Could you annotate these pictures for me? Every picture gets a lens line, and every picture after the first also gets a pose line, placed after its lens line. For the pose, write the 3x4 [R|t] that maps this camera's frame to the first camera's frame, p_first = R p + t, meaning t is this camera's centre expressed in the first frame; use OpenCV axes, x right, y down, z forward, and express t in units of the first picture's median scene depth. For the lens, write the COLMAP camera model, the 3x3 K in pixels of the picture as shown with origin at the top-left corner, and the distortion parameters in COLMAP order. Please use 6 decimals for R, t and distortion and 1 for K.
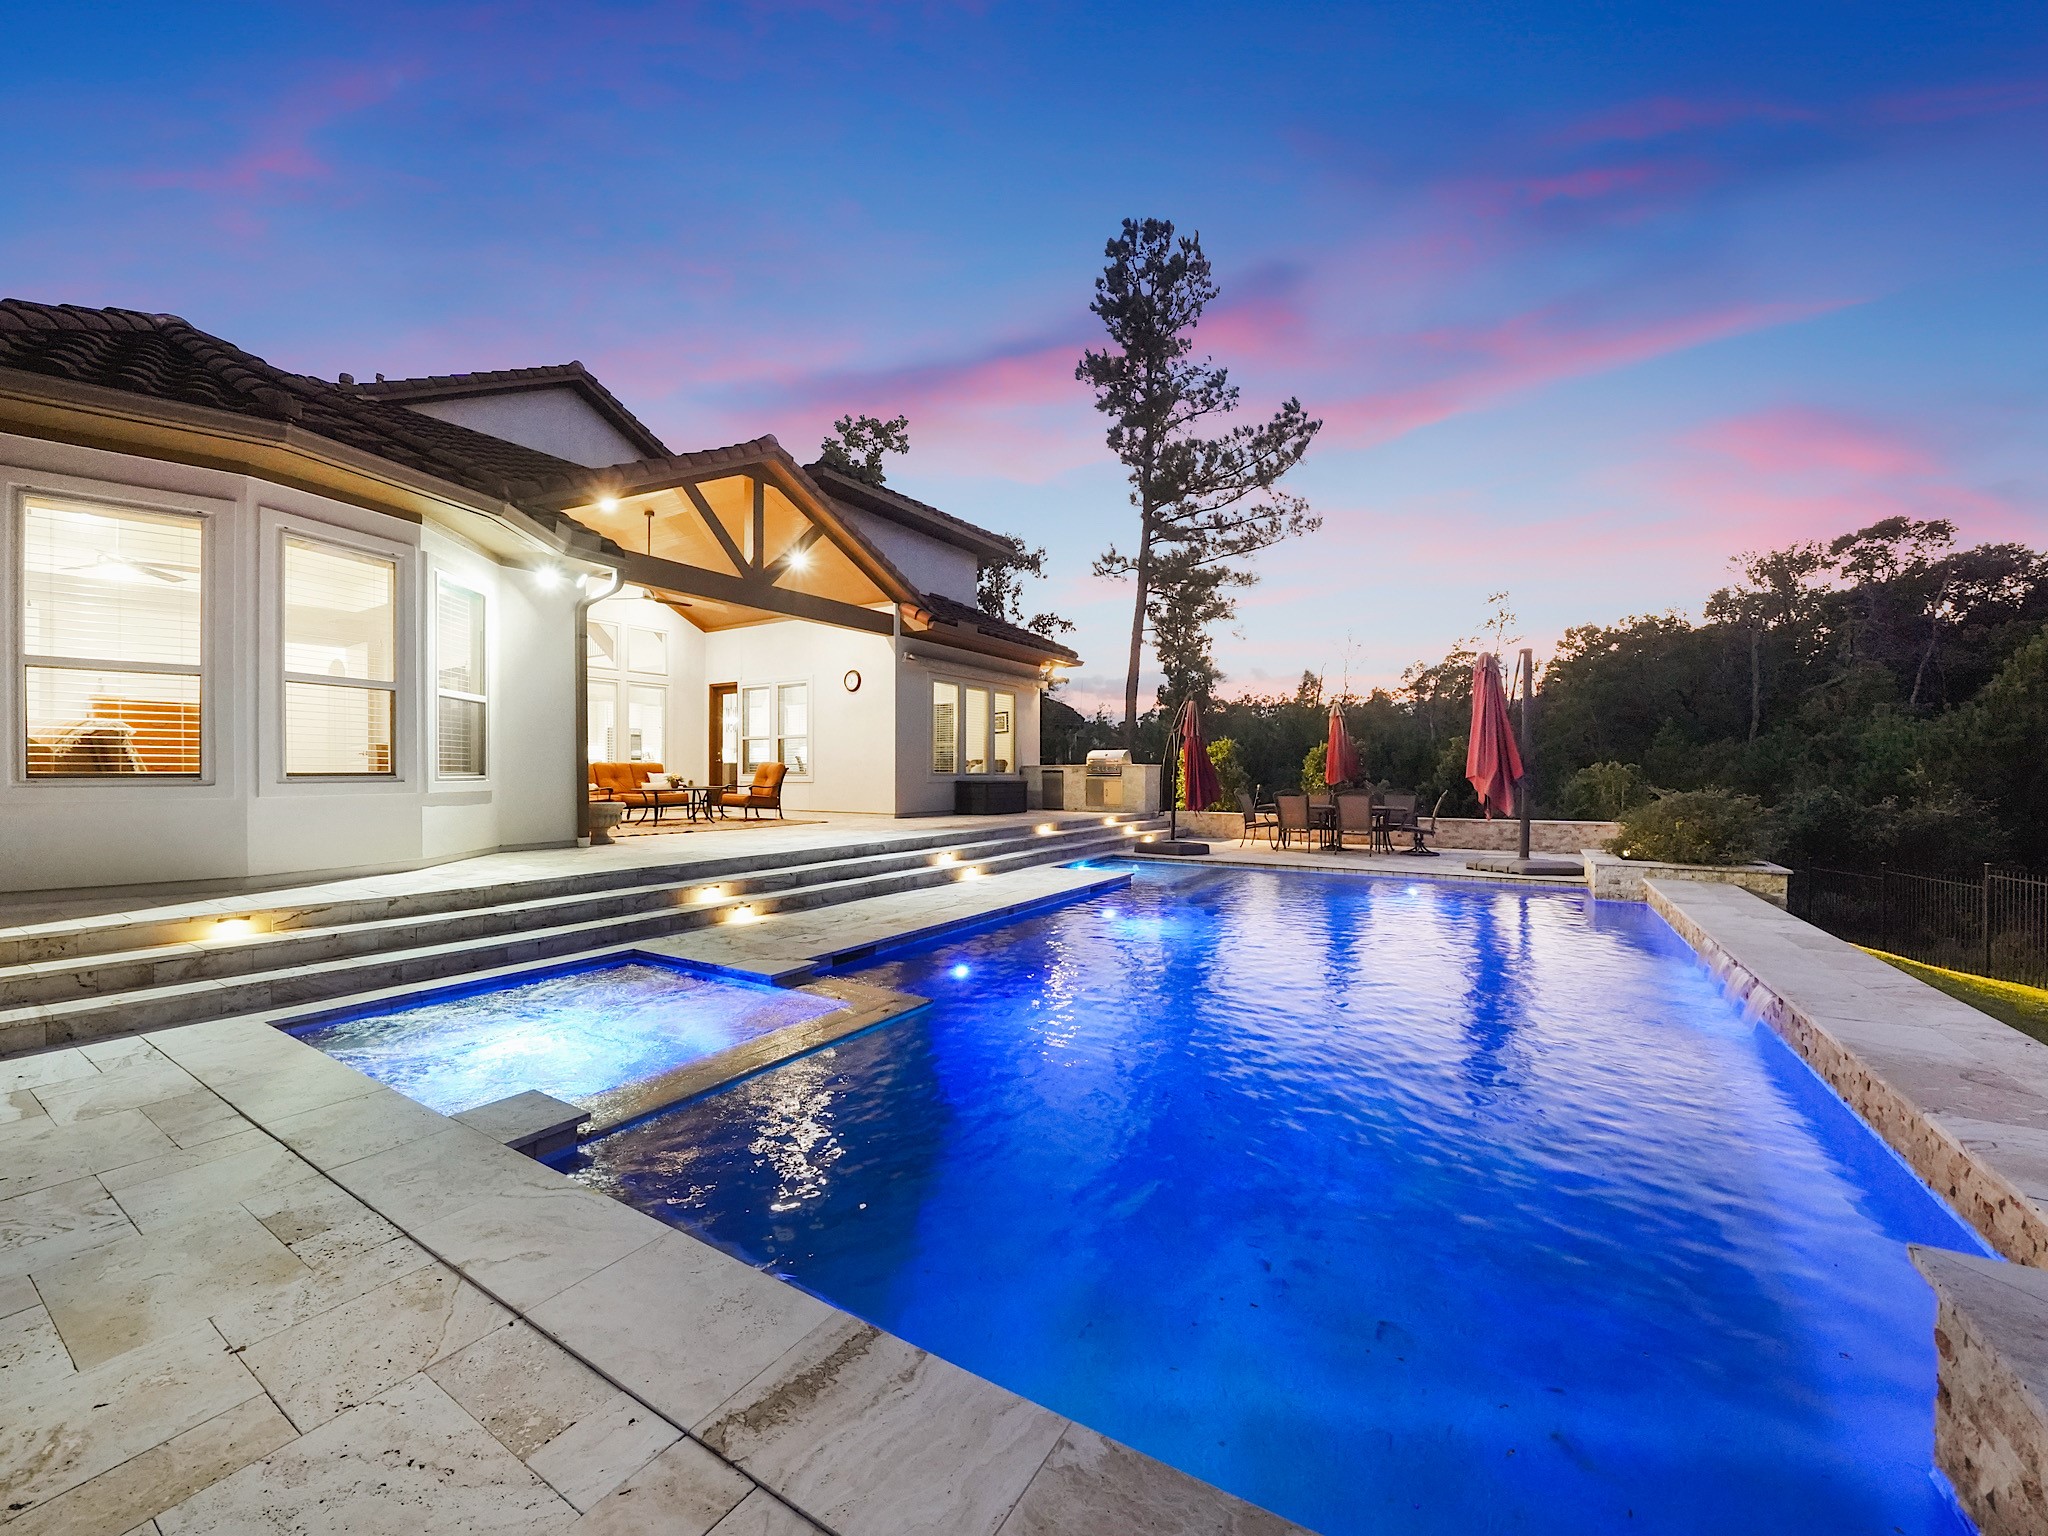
lens RADIAL K [[797.8, 0, 1015.5], [0, 797.8, 770.4], [0, 0, 1]] dist [-0.012766, 0.000112]
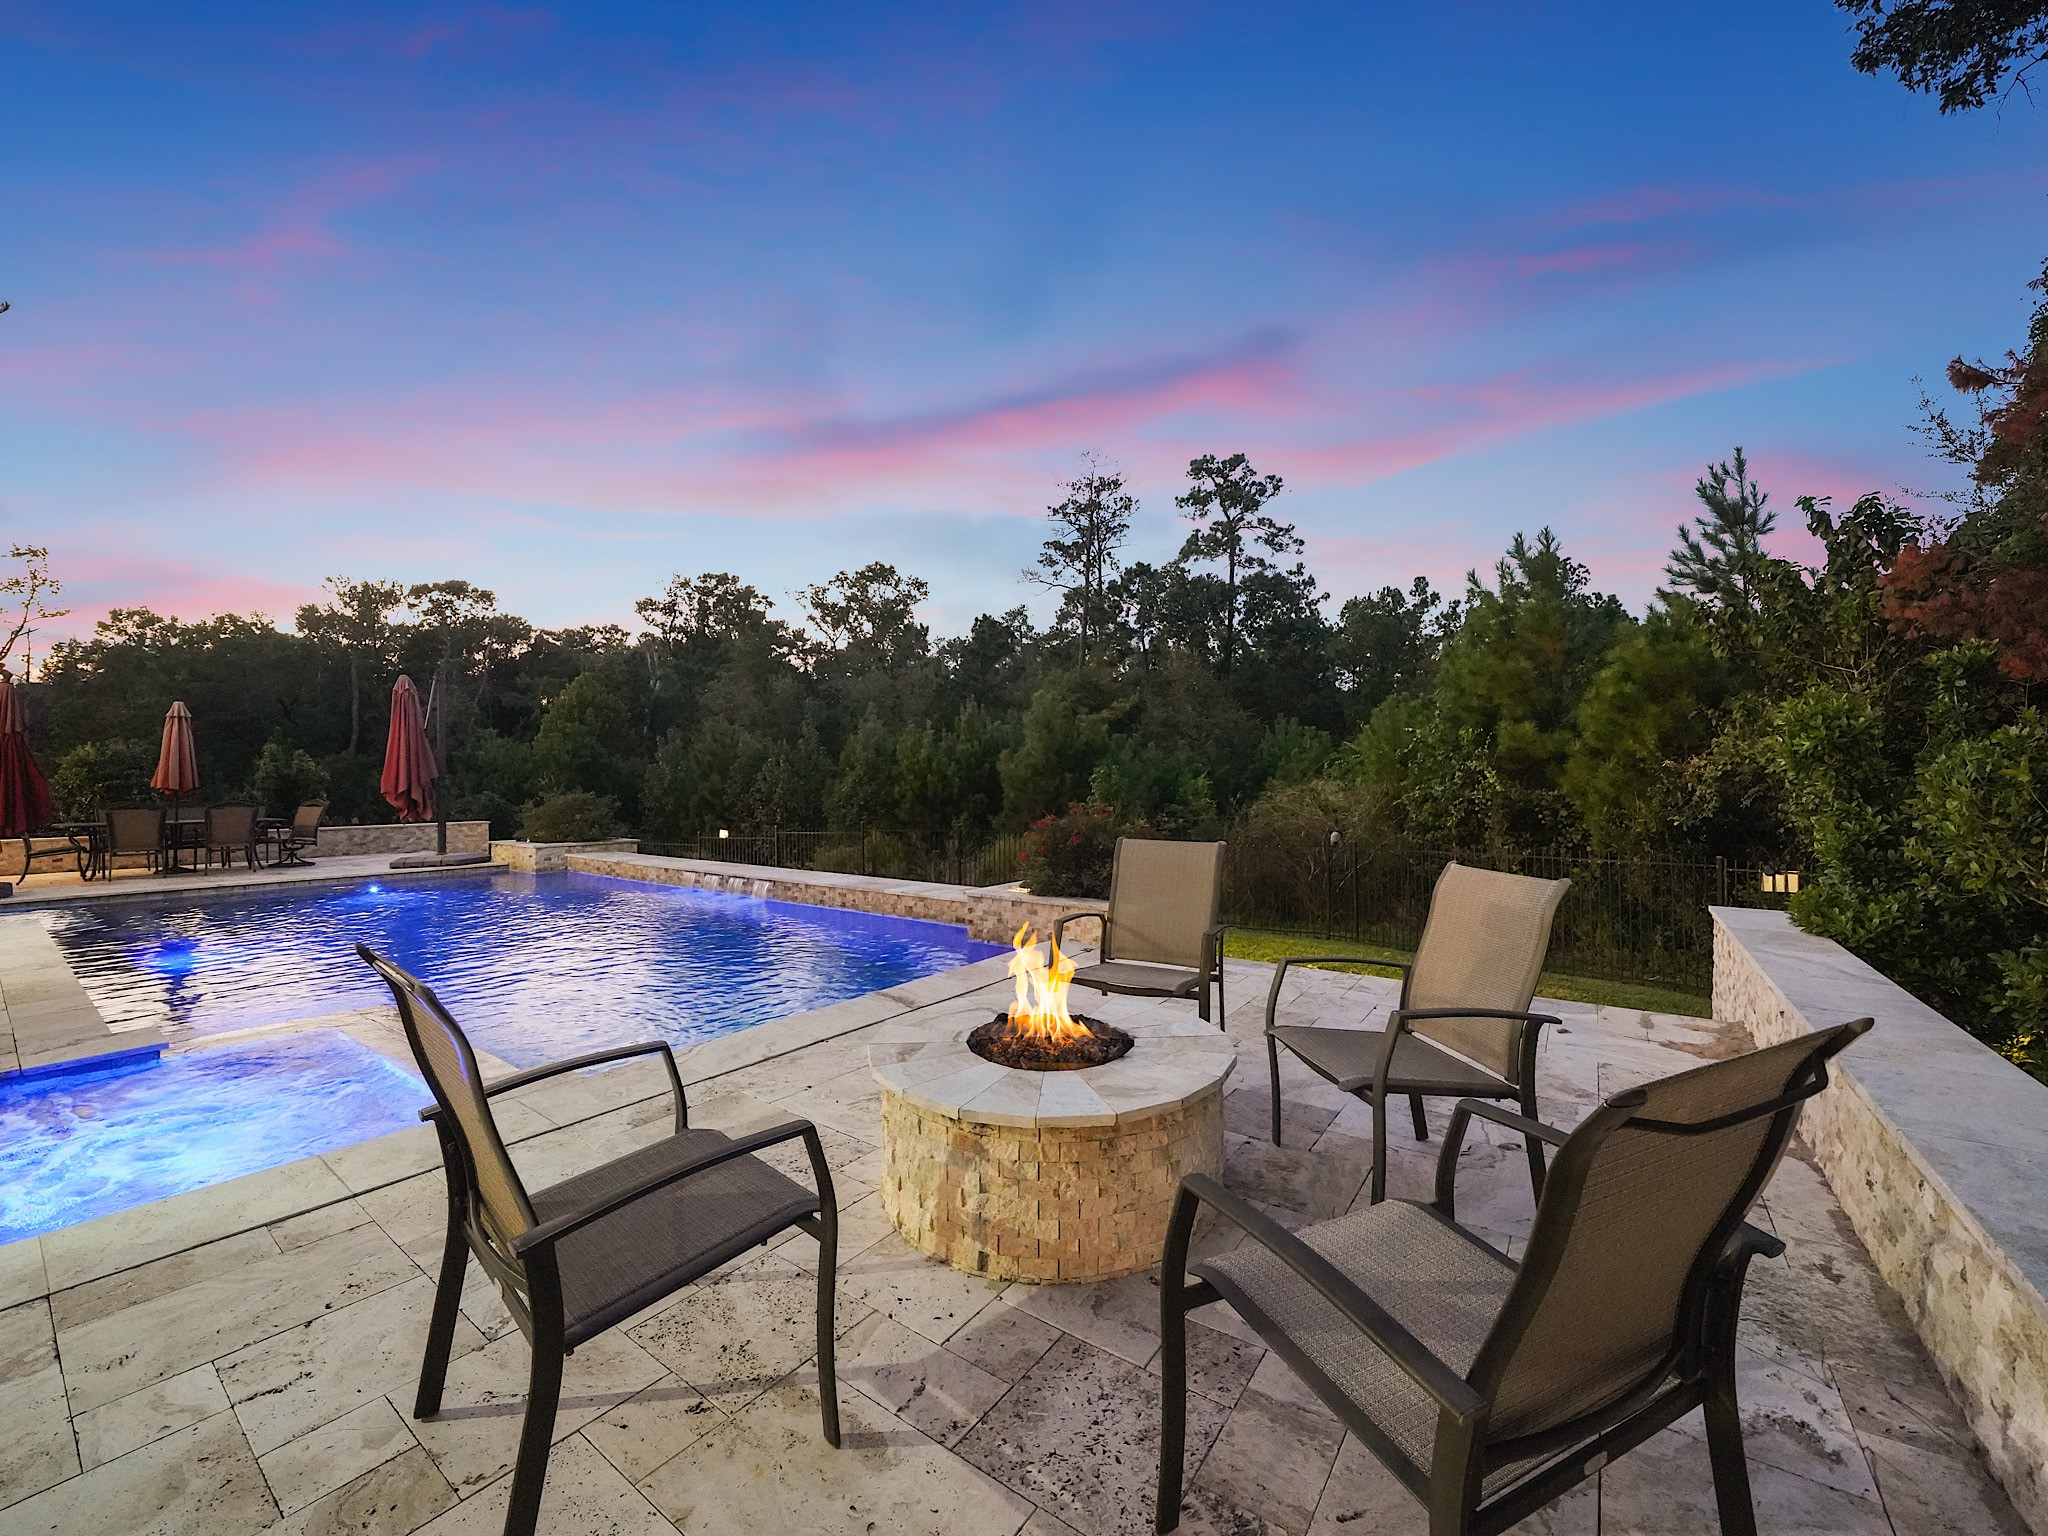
lens RADIAL K [[797.8, 0, 1015.5], [0, 797.8, 770.4], [0, 0, 1]] dist [-0.012766, 0.000112]
pose [[0.071854, 0.011149, 0.997353, -0.090353], [0.000629, 0.999937, -0.011223, 0.000017], [-0.997415, 0.001434, 0.071842, 0.011298]]
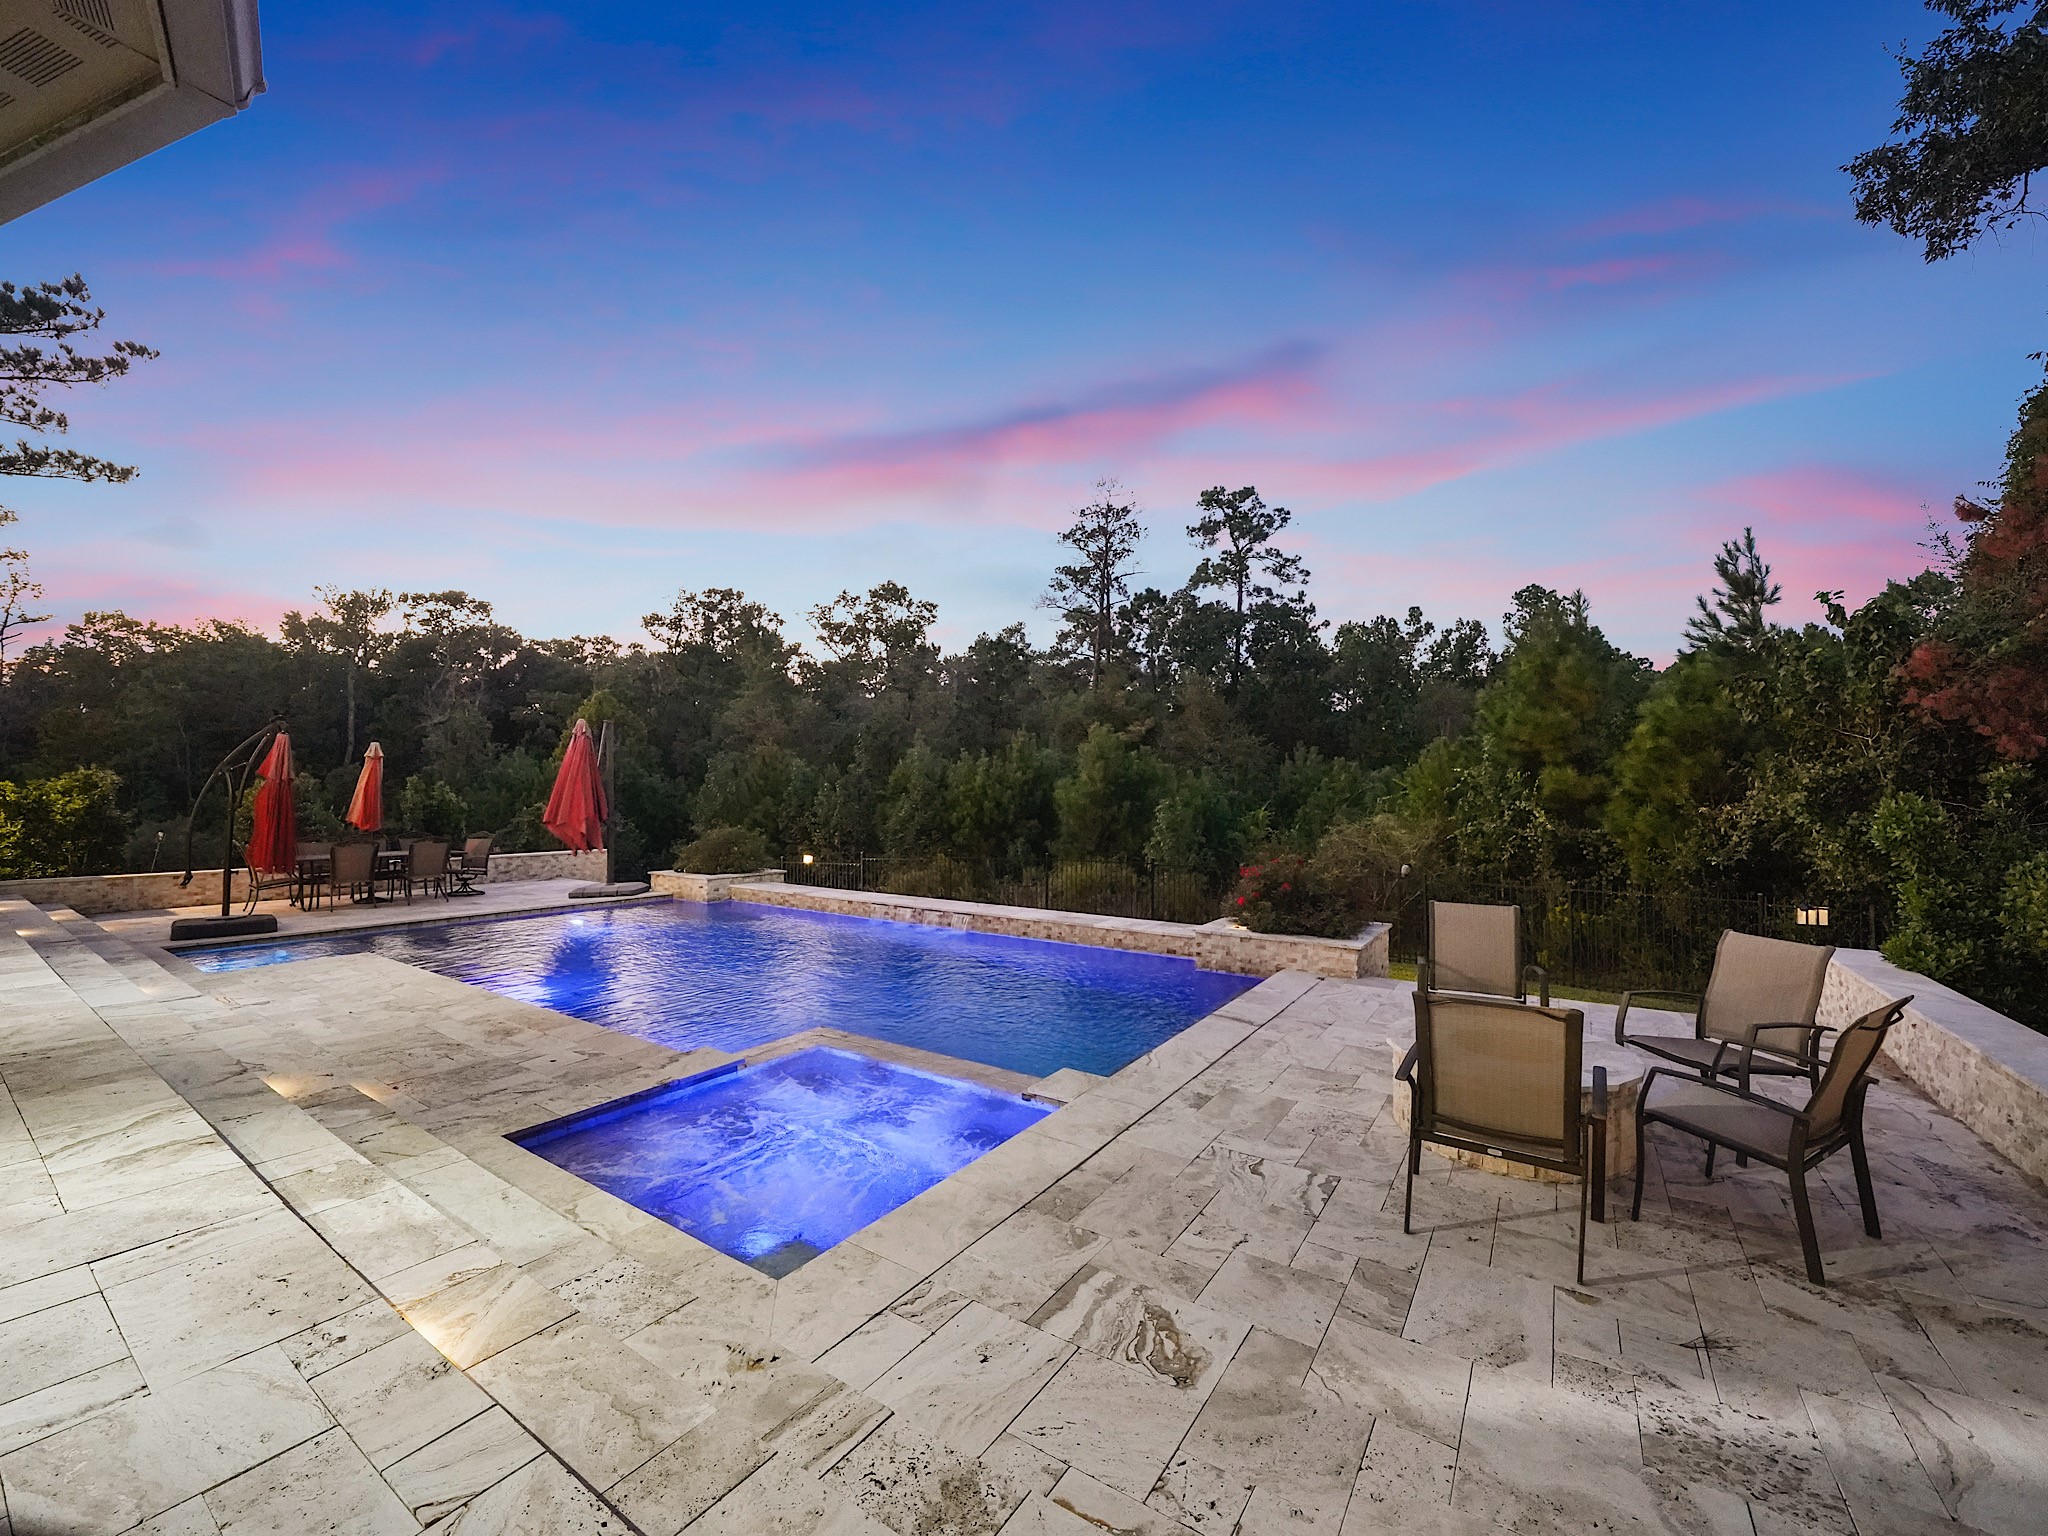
lens RADIAL K [[804.4, 0, 1024.1], [0, 804.4, 781.3], [0, 0, 1]] dist [-0.018982, 0.000443]
pose [[0.029805, 0.014345, 0.999453, -0.118922], [-0.008152, 0.999867, -0.014108, -0.007873], [-0.999522, -0.007728, 0.029918, 0.055576]]
